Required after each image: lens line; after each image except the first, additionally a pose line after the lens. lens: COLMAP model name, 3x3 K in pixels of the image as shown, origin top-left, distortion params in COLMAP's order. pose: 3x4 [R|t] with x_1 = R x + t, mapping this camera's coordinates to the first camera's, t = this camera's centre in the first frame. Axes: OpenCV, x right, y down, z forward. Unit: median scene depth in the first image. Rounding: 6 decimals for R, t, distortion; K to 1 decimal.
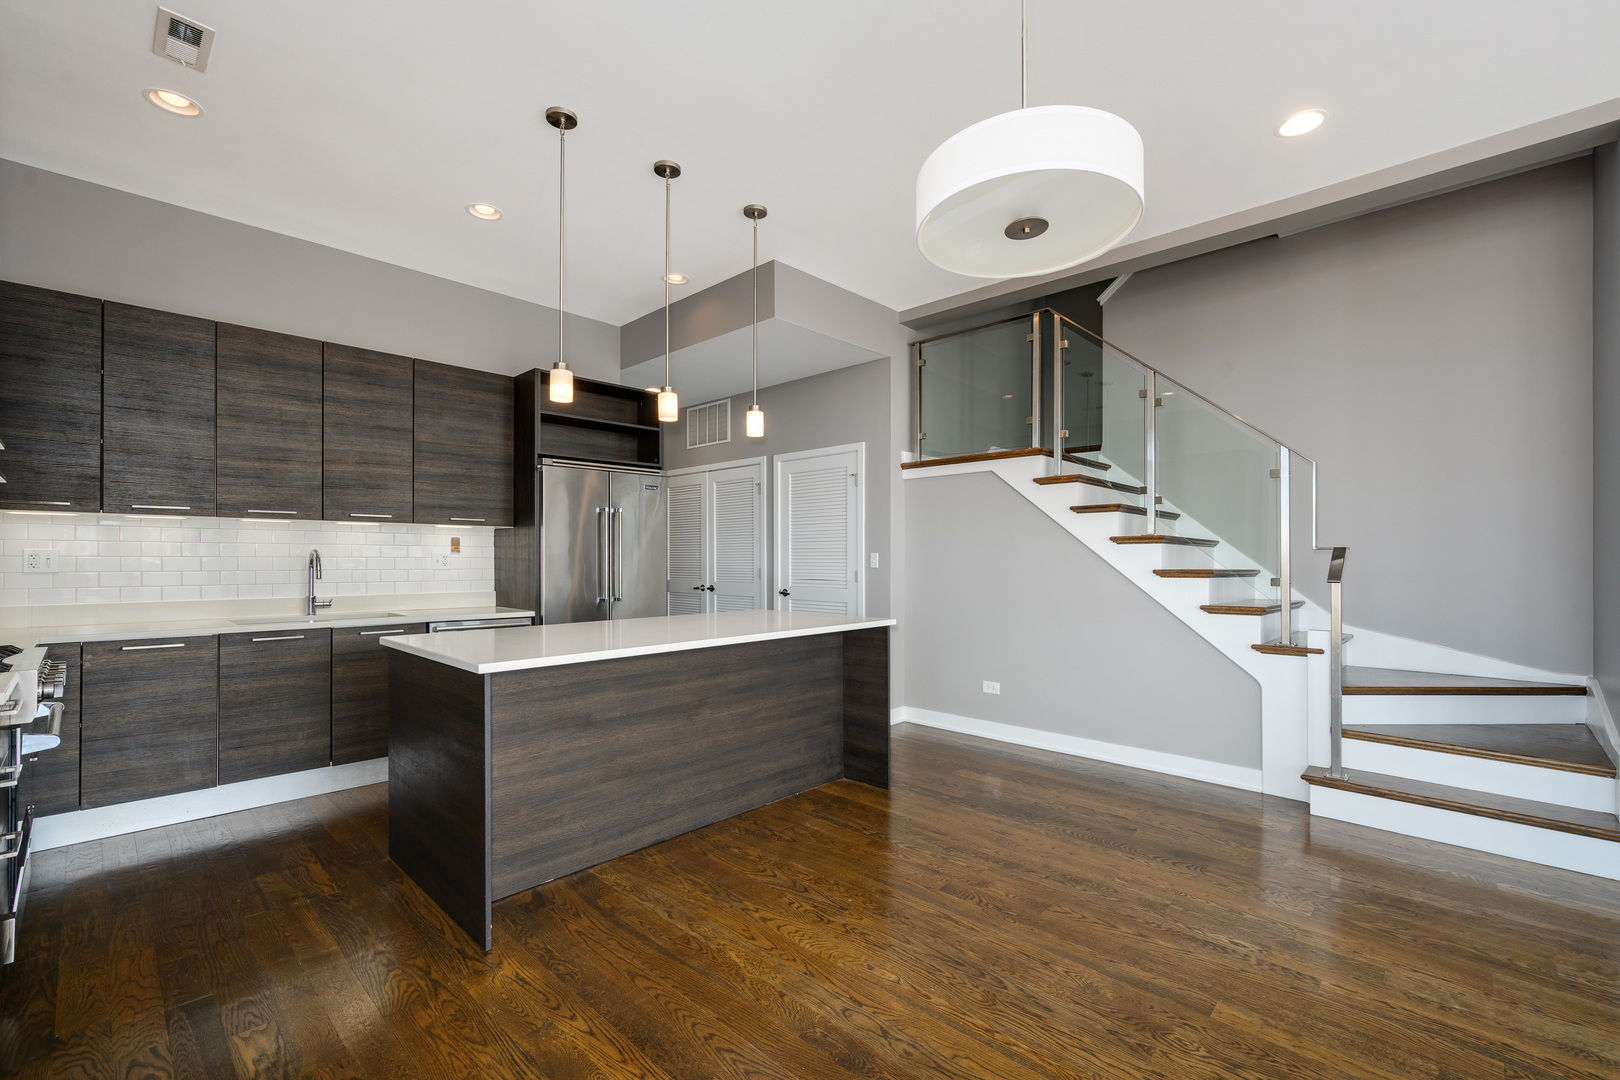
lens RADIAL K [[734.6, 0, 811.5], [0, 734.6, 544.9], [0, 0, 1]] dist [0.001829, 0.000204]
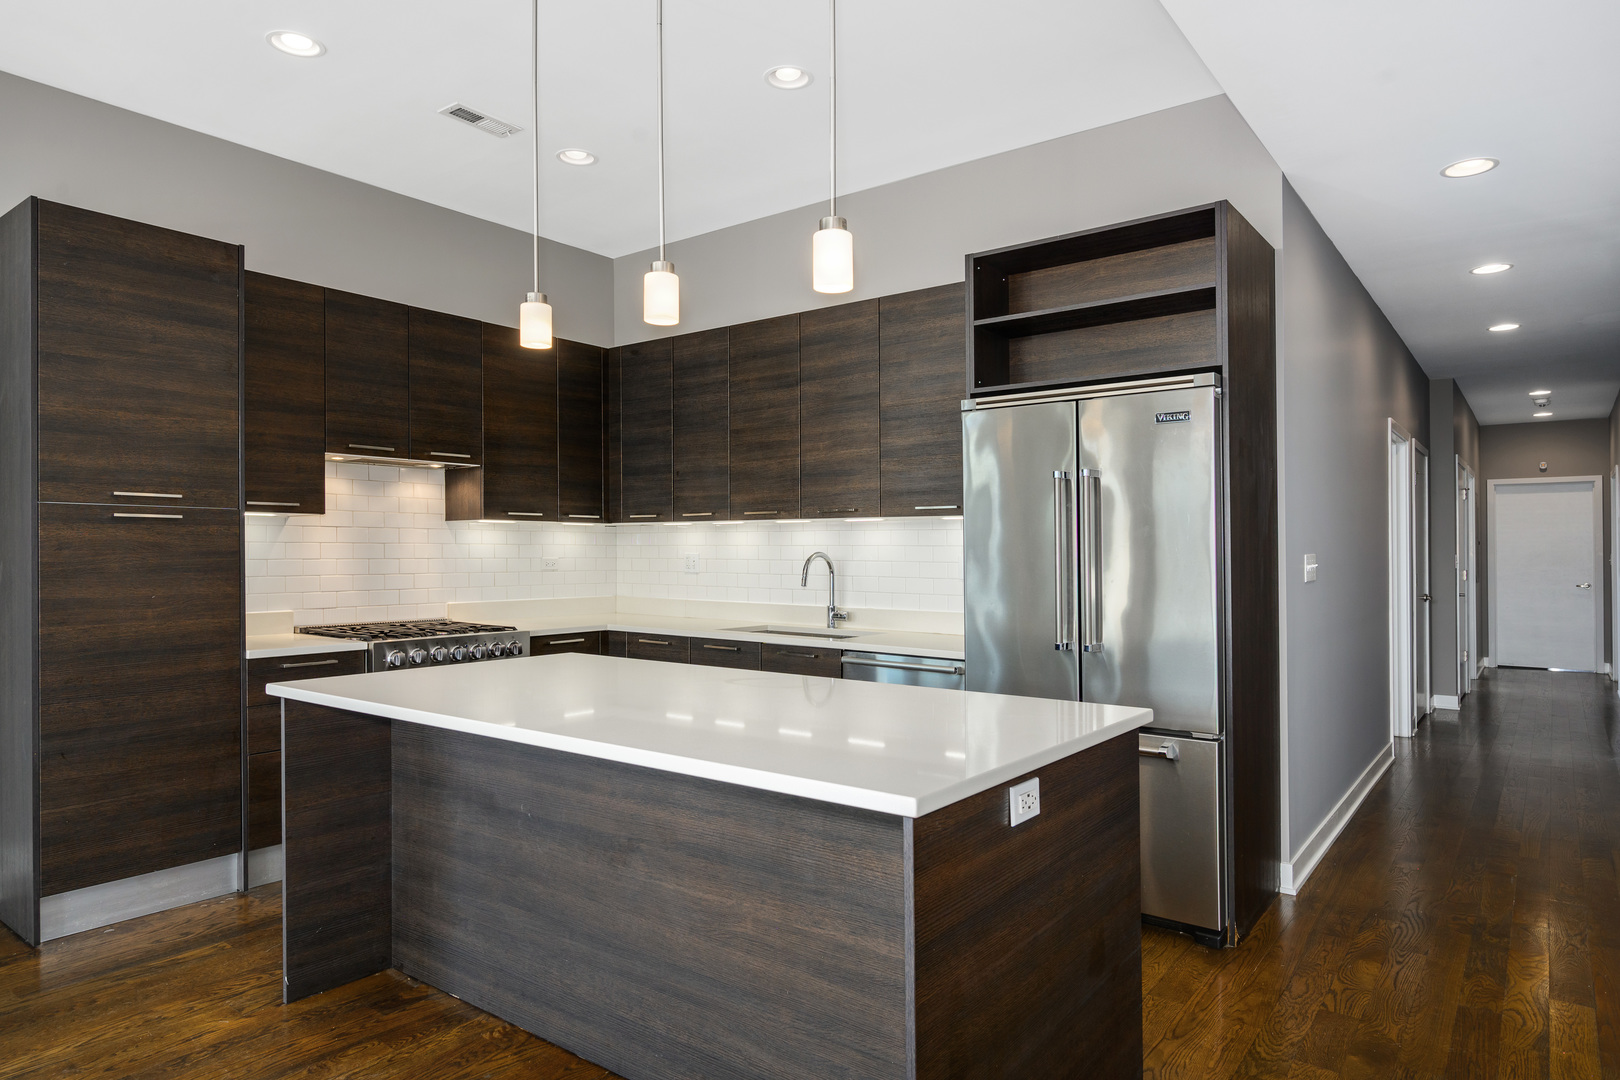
lens RADIAL K [[965.2, 0, 767.7], [0, 965.2, 549.2], [0, 0, 1]] dist [0.006009, -0.001981]
pose [[0.099825, 0.000139, -0.995005, 0.534430], [0.007508, 0.999971, 0.000893, 0.002087], [0.994977, -0.007559, 0.099822, 0.996559]]
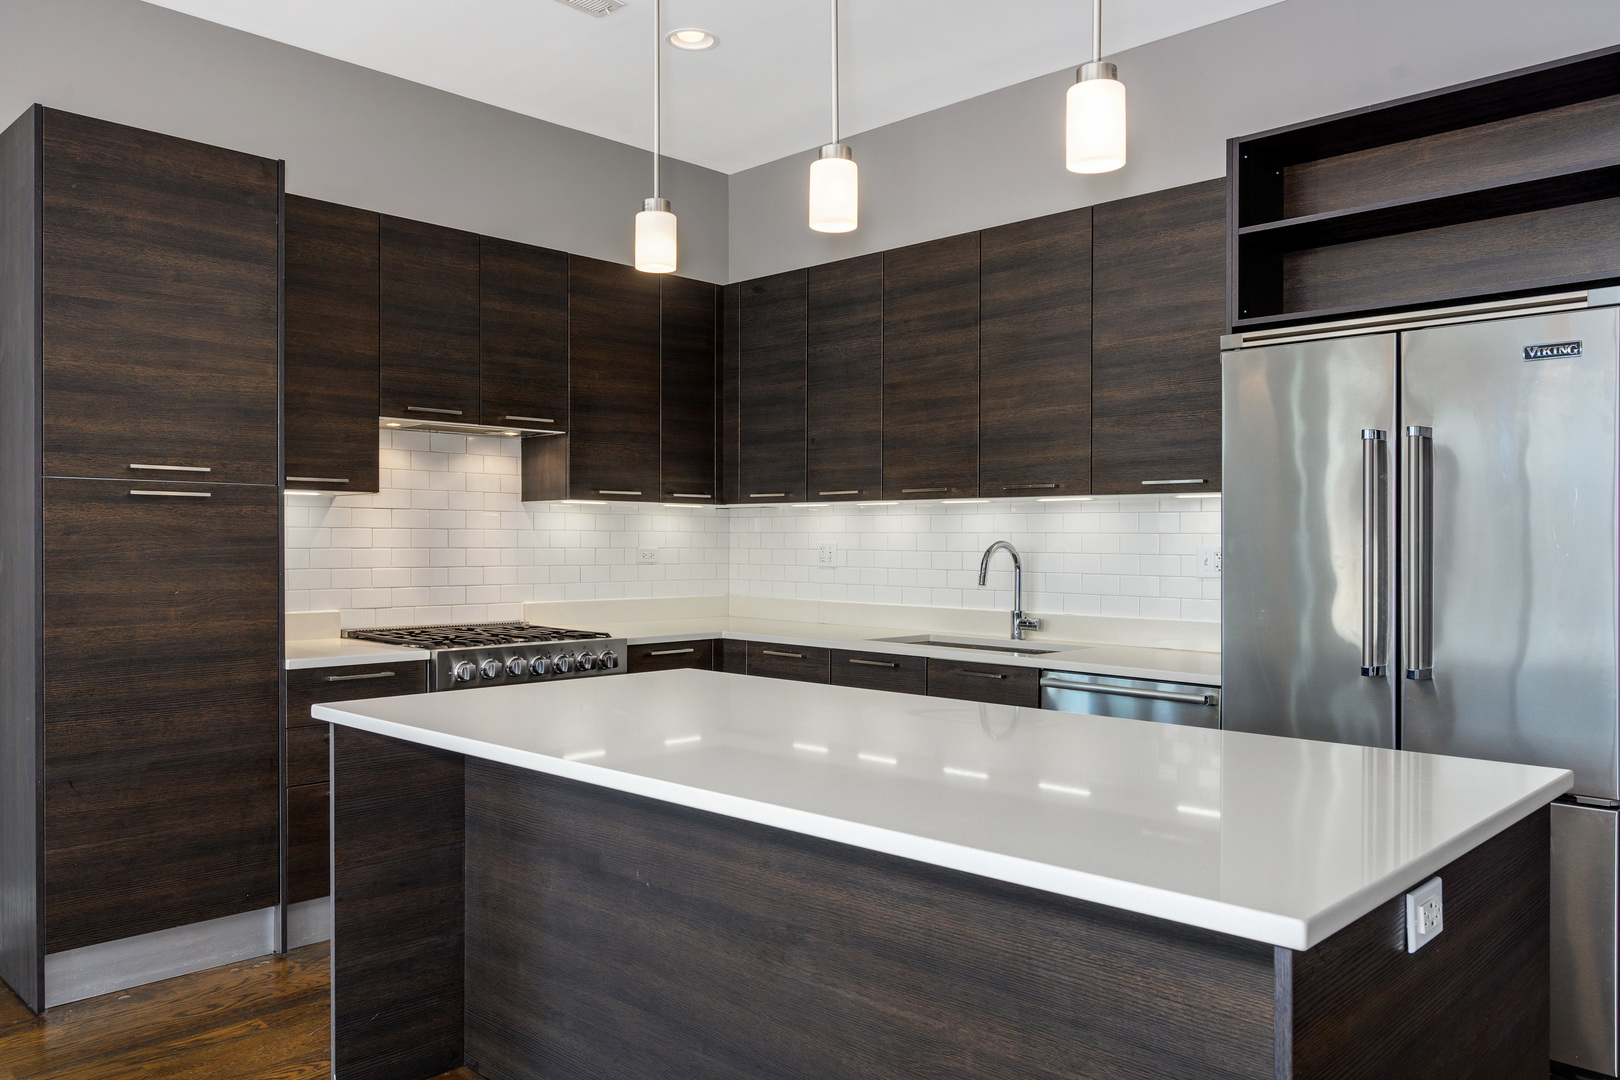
lens RADIAL K [[1173.2, 0, 810.9], [0, 1173.2, 541.0], [0, 0, 1]] dist [0.005192, 0.000065]
pose [[0.027794, 0.002556, -0.999610, 0.458783], [0.003896, 0.999989, 0.002665, 0.003744], [0.999606, -0.003968, 0.027784, 0.961103]]
